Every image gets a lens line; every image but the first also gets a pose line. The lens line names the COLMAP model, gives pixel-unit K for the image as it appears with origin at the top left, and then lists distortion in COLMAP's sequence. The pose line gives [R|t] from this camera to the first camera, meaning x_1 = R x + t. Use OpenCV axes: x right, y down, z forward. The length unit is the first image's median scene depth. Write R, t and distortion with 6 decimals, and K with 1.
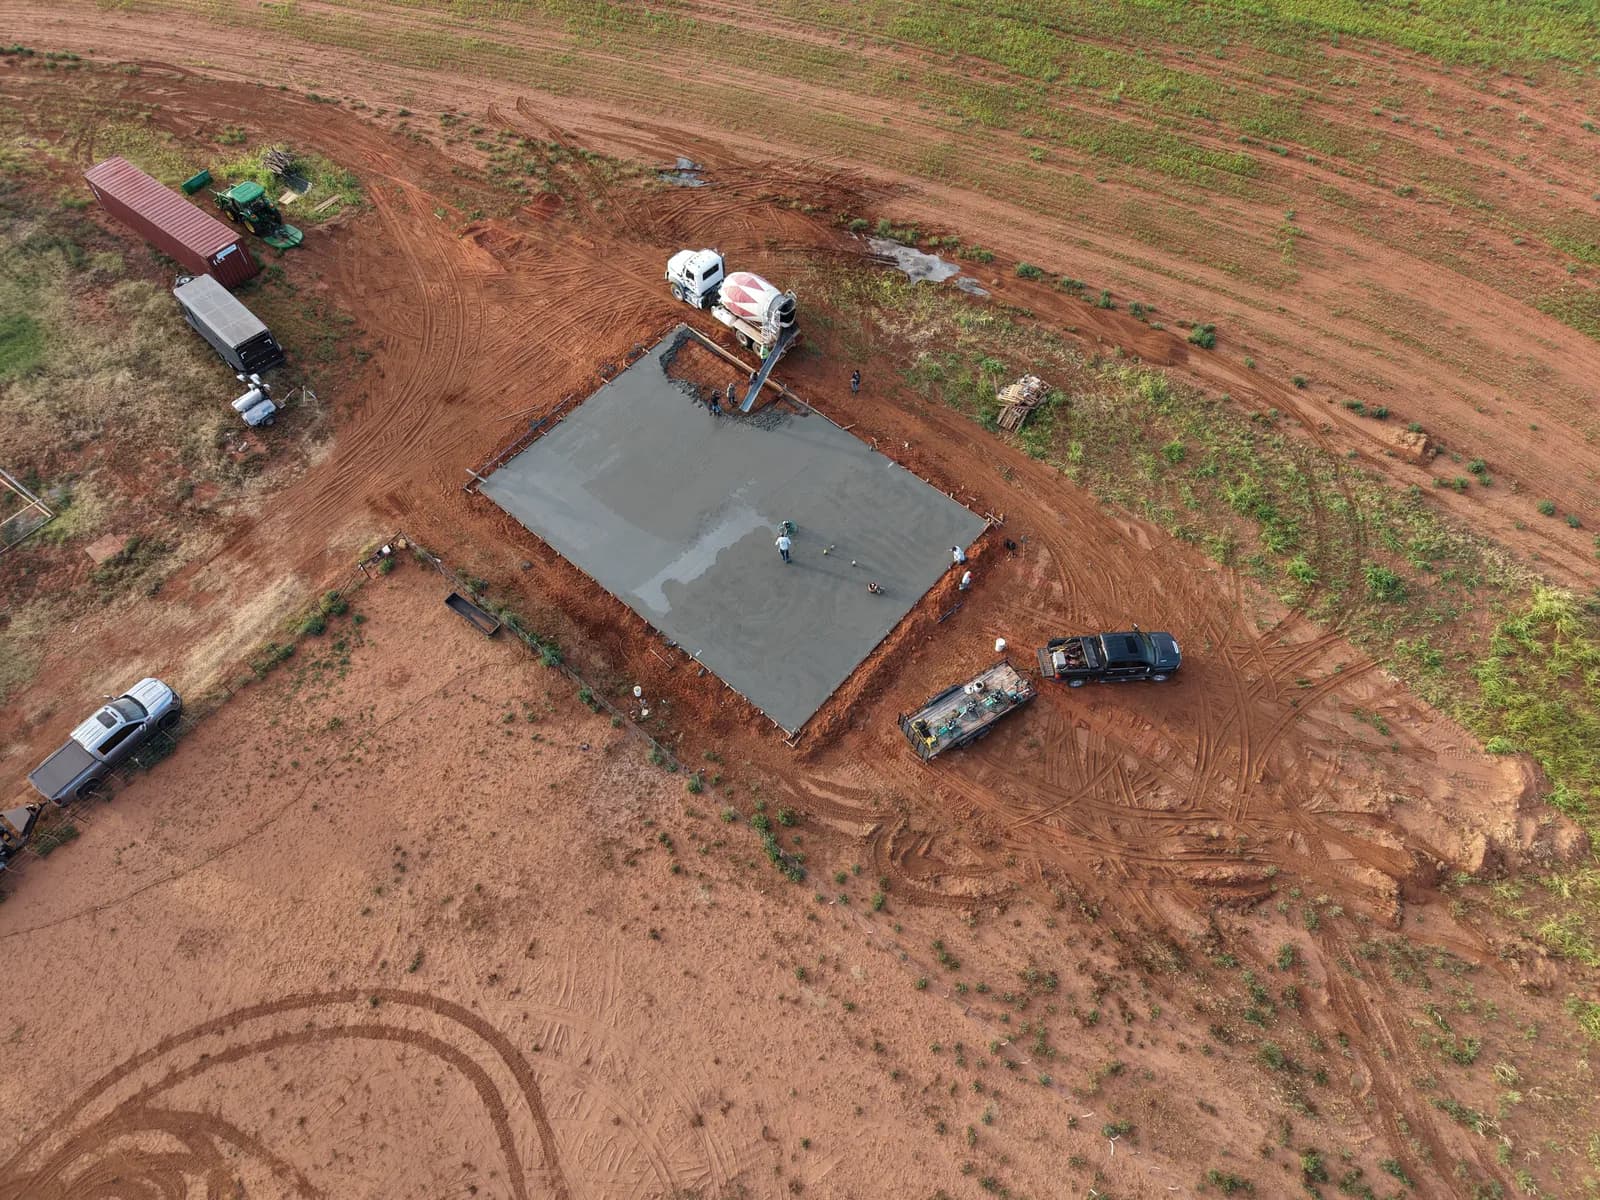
lens RADIAL K [[1070.7, 0, 805.7], [0, 1070.7, 593.4], [0, 0, 1]] dist [0.018306, -0.016309]
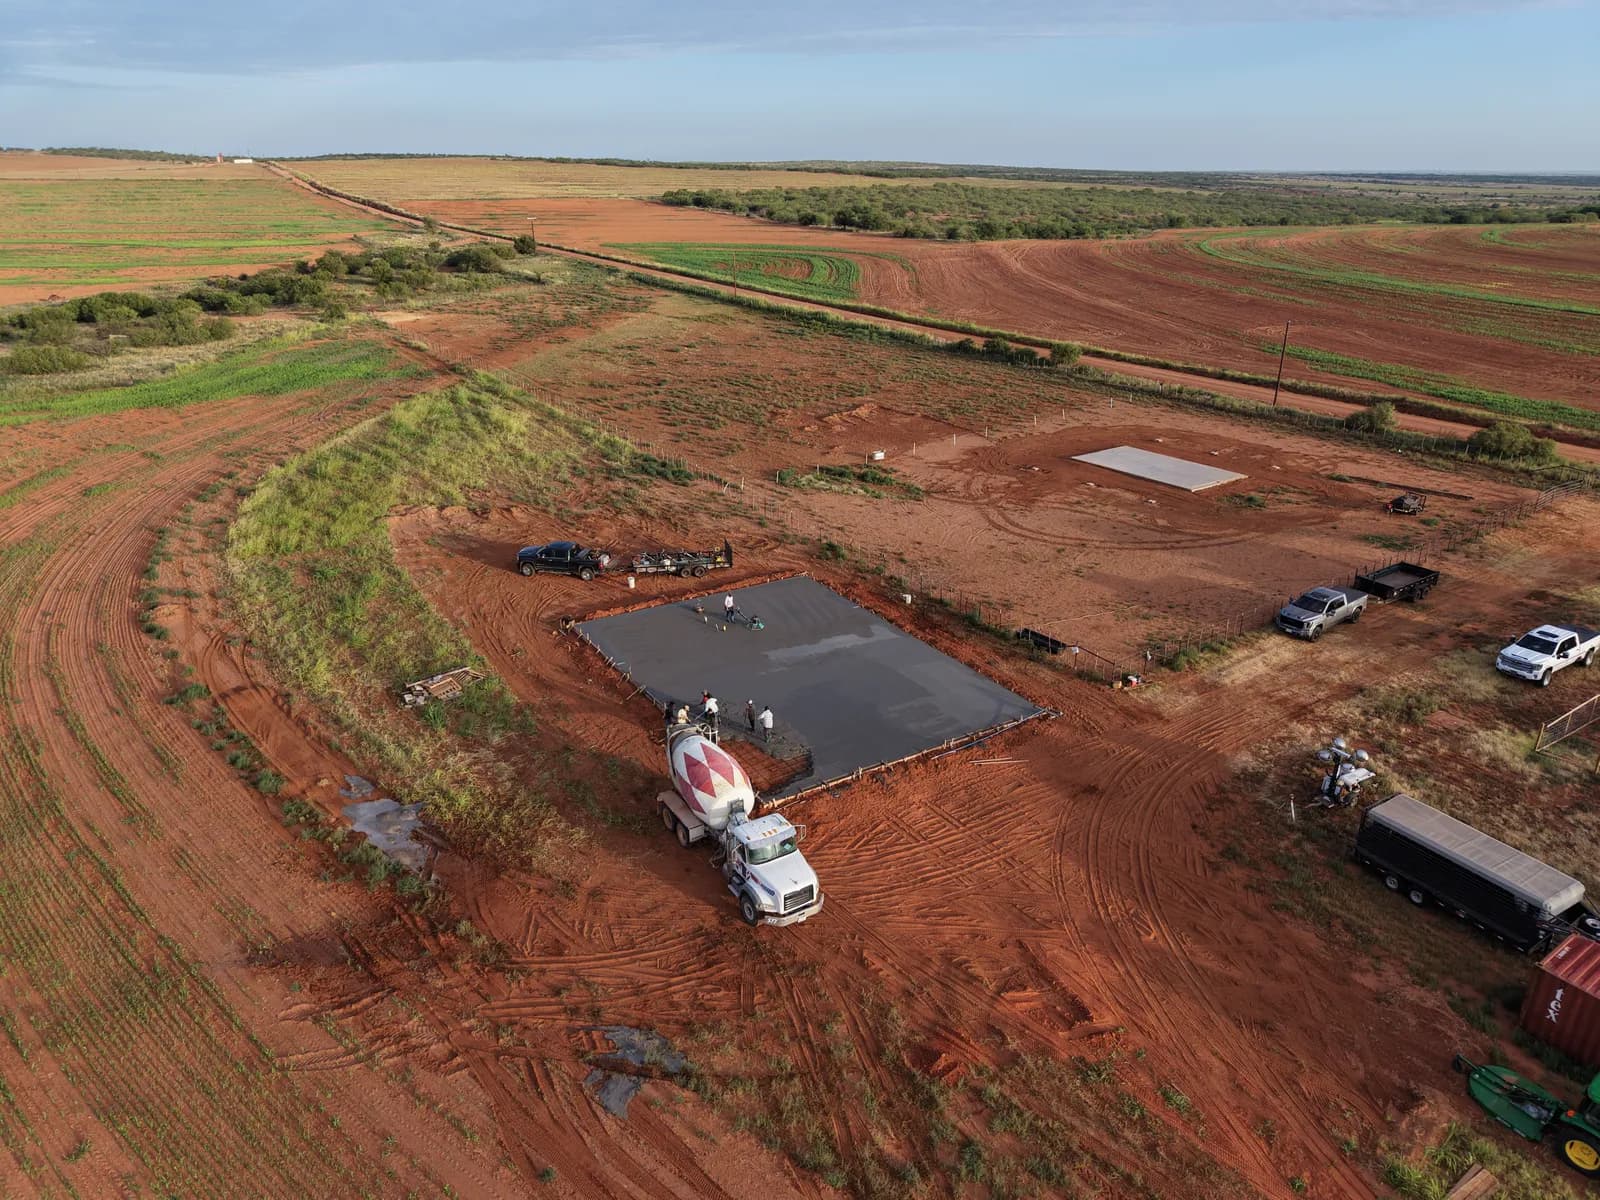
lens RADIAL K [[1070.7, 0, 794.1], [0, 1070.7, 604.3], [0, 0, 1]] dist [0.018306, -0.016309]
pose [[-0.950773, -0.126206, 0.283025, -0.380792], [0.258727, 0.179395, 0.949146, -1.132794], [-0.170561, 0.975648, -0.137911, 1.171877]]
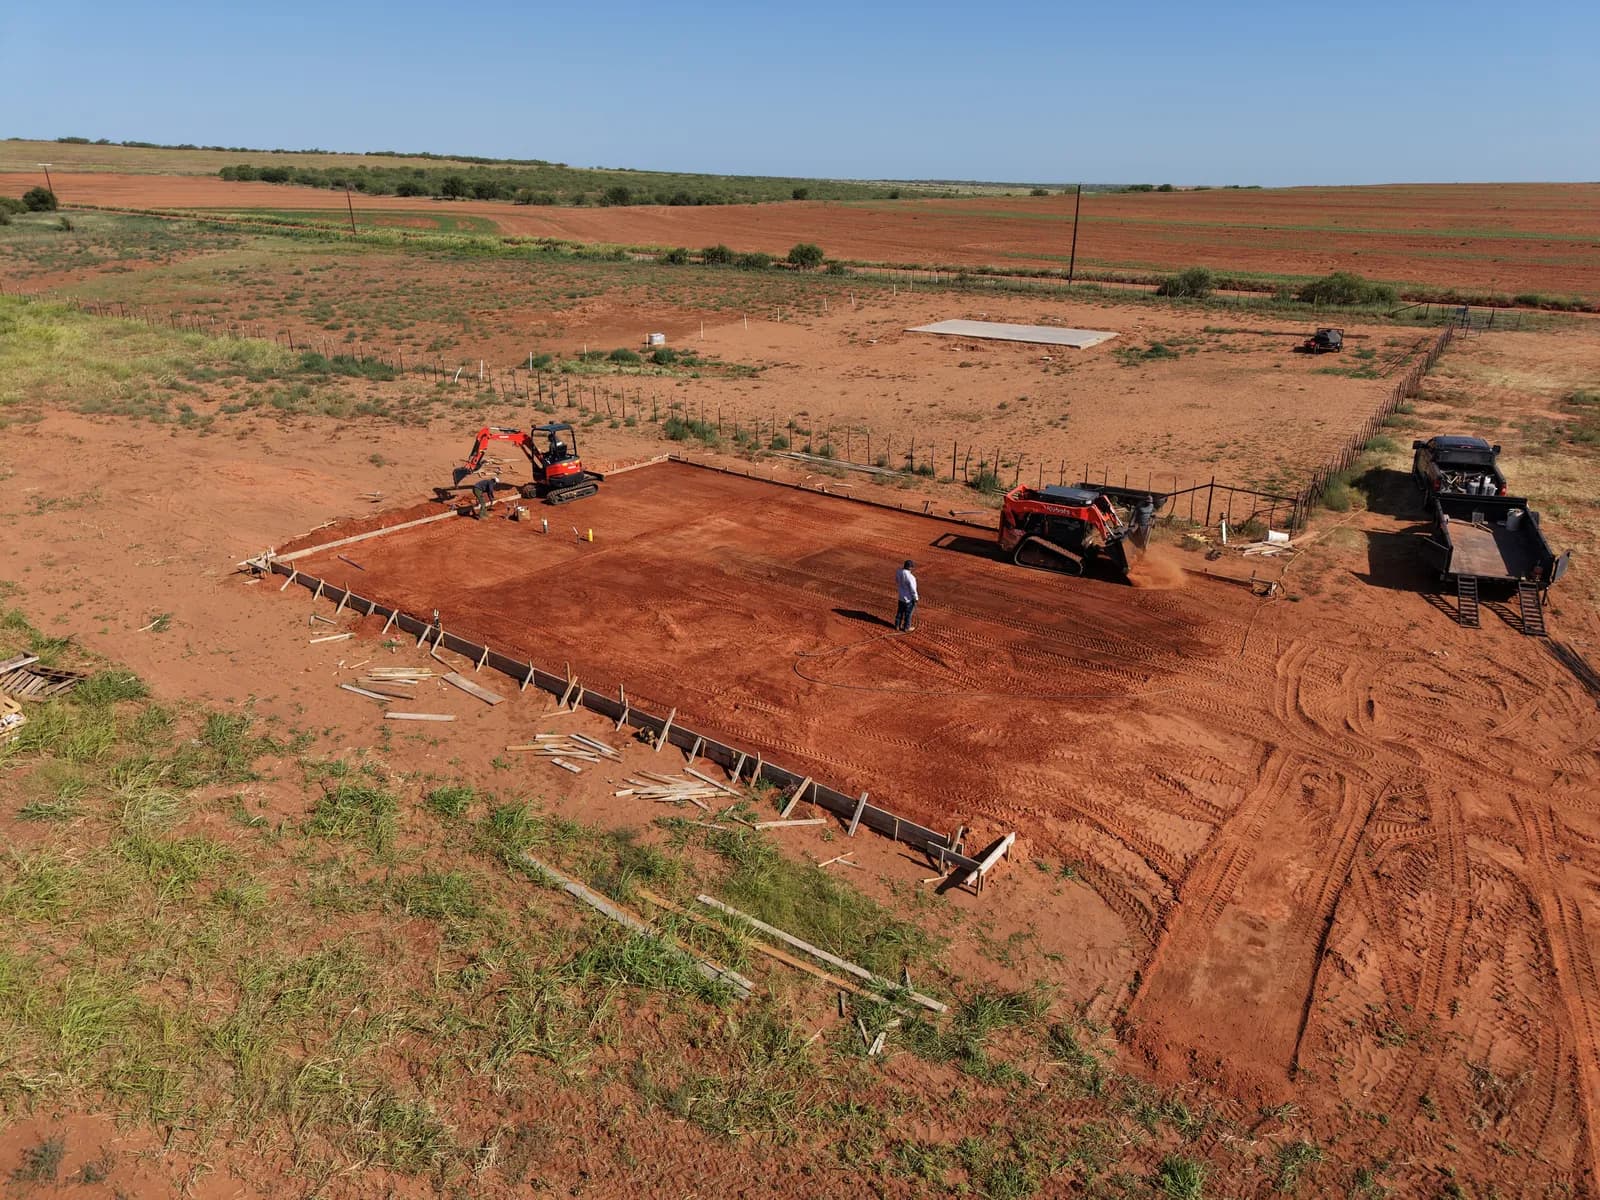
lens RADIAL K [[1070.7, 0, 802.7], [0, 1070.7, 591.2], [0, 0, 1]] dist [0.018306, -0.016309]
pose [[-0.998586, -0.001923, -0.053130, -0.068746], [-0.052584, 0.182975, 0.981710, -0.646659], [0.007834, 0.983116, -0.182817, 1.197291]]
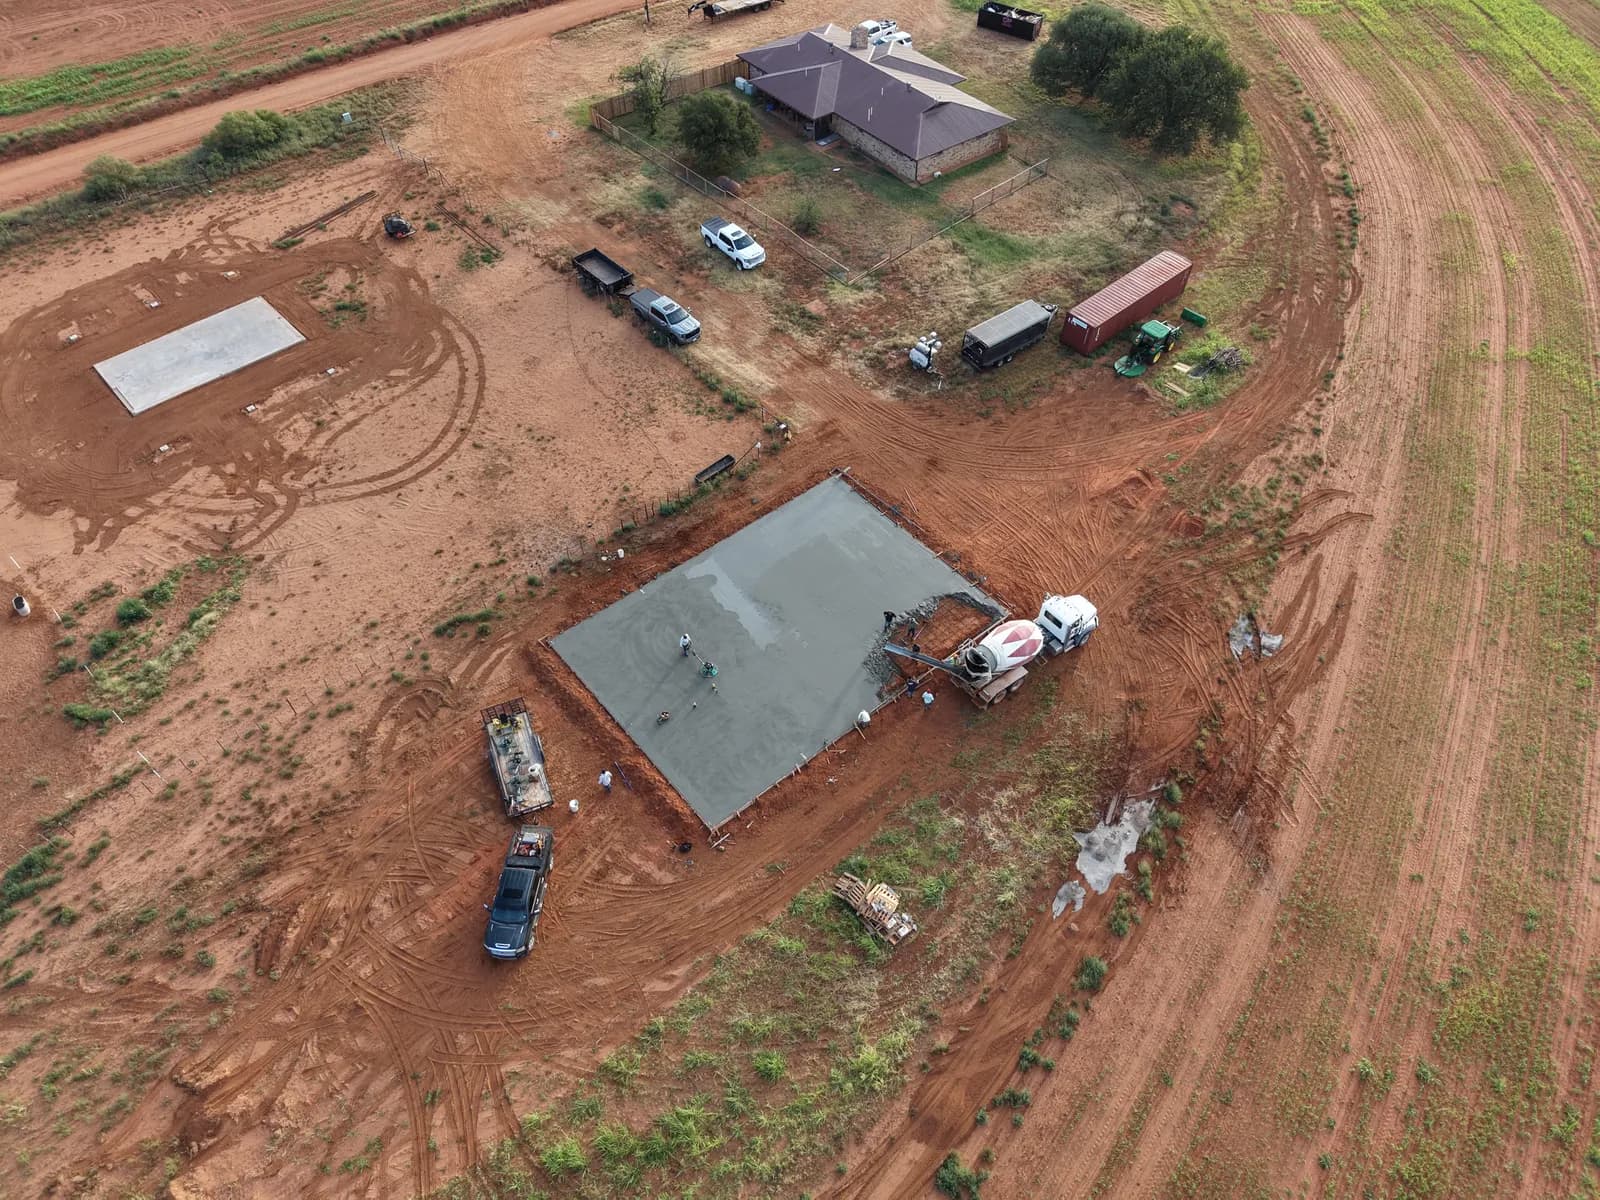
lens RADIAL K [[1070.7, 0, 805.2], [0, 1070.7, 603.6], [0, 0, 1]] dist [0.018306, -0.016309]
pose [[-0.170222, 0.748697, -0.640685, 0.672173], [-0.840132, 0.229519, 0.491425, -0.709904], [0.514978, 0.621912, 0.589935, 0.367985]]
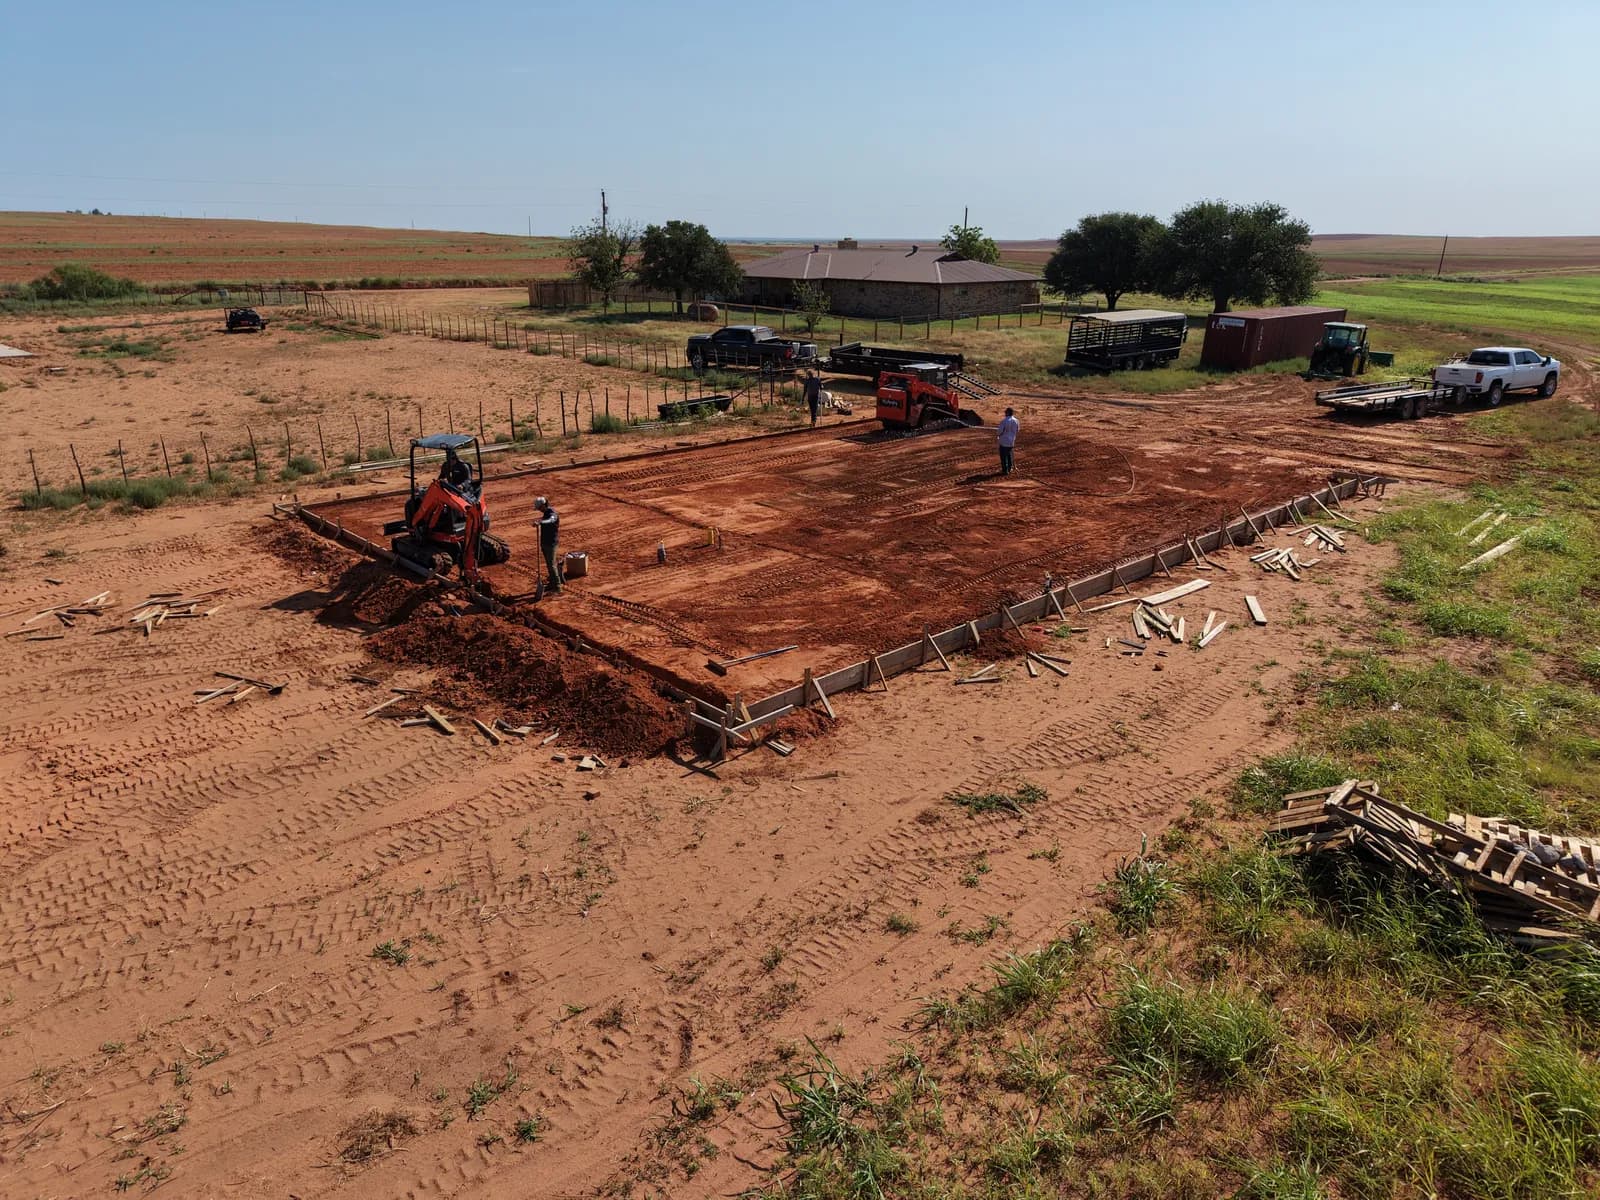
lens RADIAL K [[1070.7, 0, 802.1], [0, 1070.7, 597.4], [0, 0, 1]] dist [0.018306, -0.016309]
pose [[-0.108403, 0.310462, -0.944384, 0.438358], [-0.850279, 0.463230, 0.249886, -0.171039], [0.515047, 0.830079, 0.213764, 0.998581]]
